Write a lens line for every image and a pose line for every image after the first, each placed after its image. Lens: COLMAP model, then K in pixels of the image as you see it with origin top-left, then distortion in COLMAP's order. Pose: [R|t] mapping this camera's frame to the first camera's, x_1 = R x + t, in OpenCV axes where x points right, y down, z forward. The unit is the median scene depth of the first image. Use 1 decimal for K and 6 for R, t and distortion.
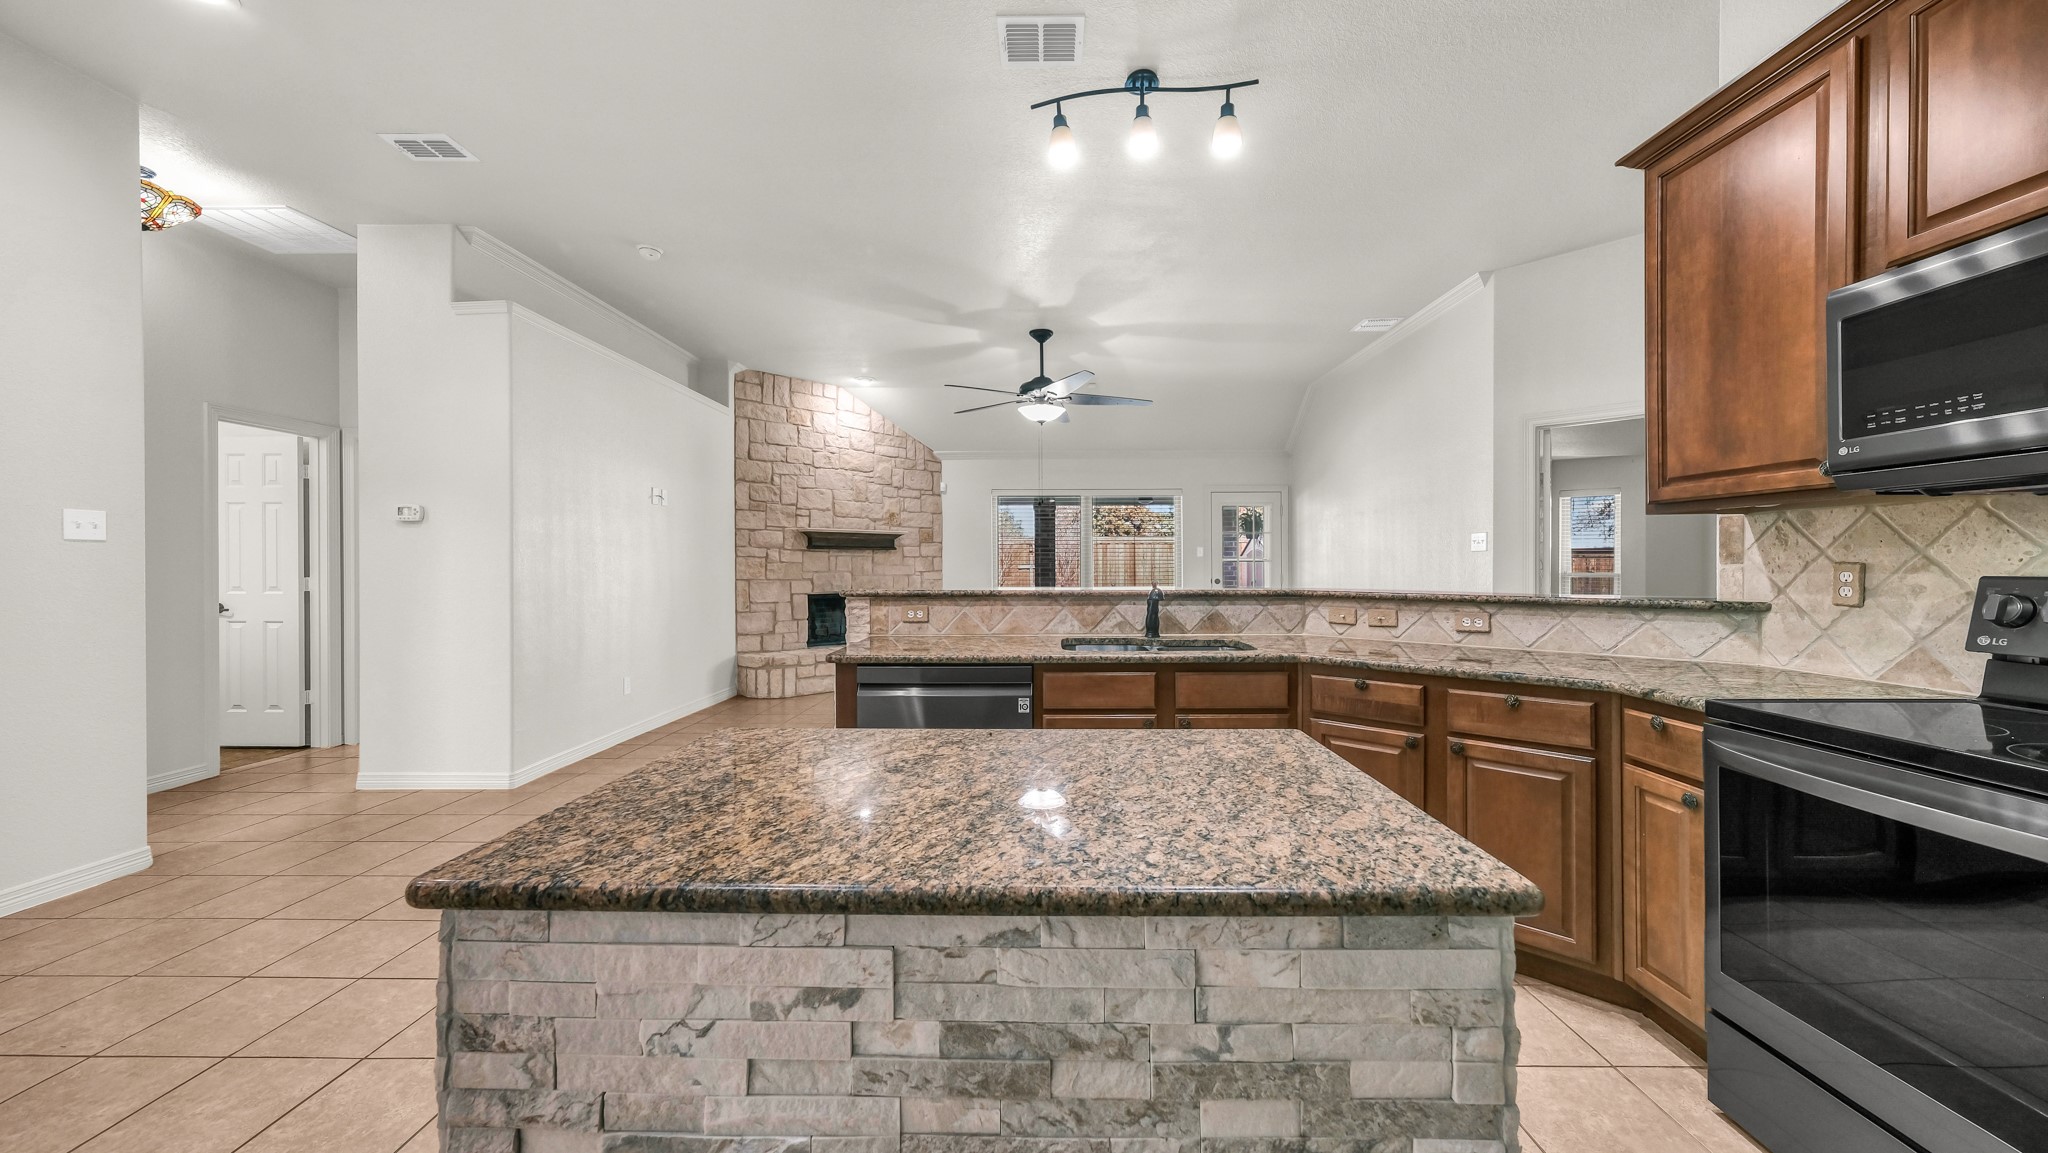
lens RADIAL K [[735.3, 0, 1031.8], [0, 735.3, 568.1], [0, 0, 1]] dist [-0.000193, 0.001702]
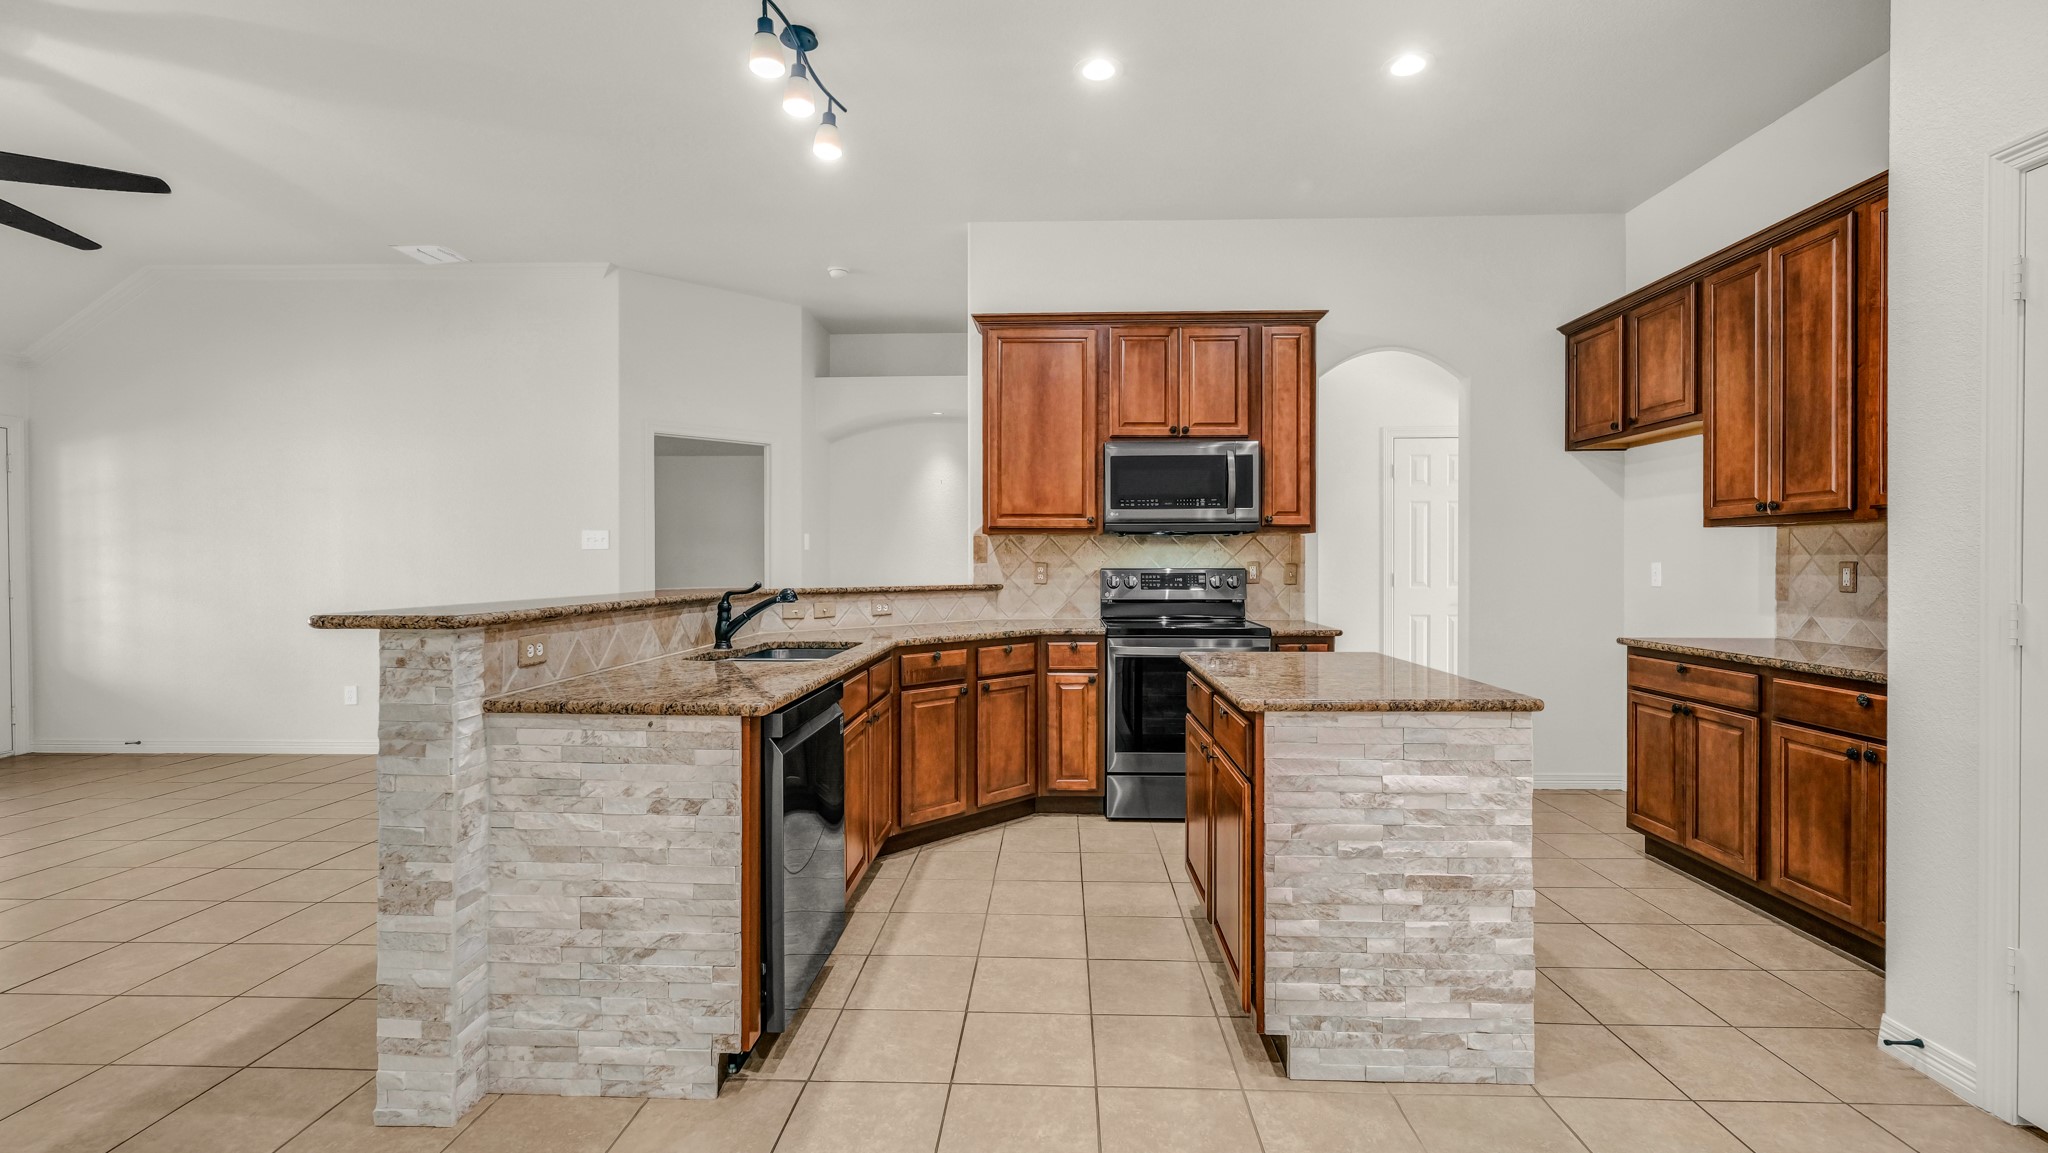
lens RADIAL K [[901.4, 0, 1044.2], [0, 901.4, 577.7], [0, 0, 1]] dist [0.001500, 0.000346]
pose [[0.008156, -0.015321, 0.999849, -0.392636], [0.003754, 0.999876, 0.015291, -0.001157], [-0.999960, 0.003629, 0.008212, 0.274111]]
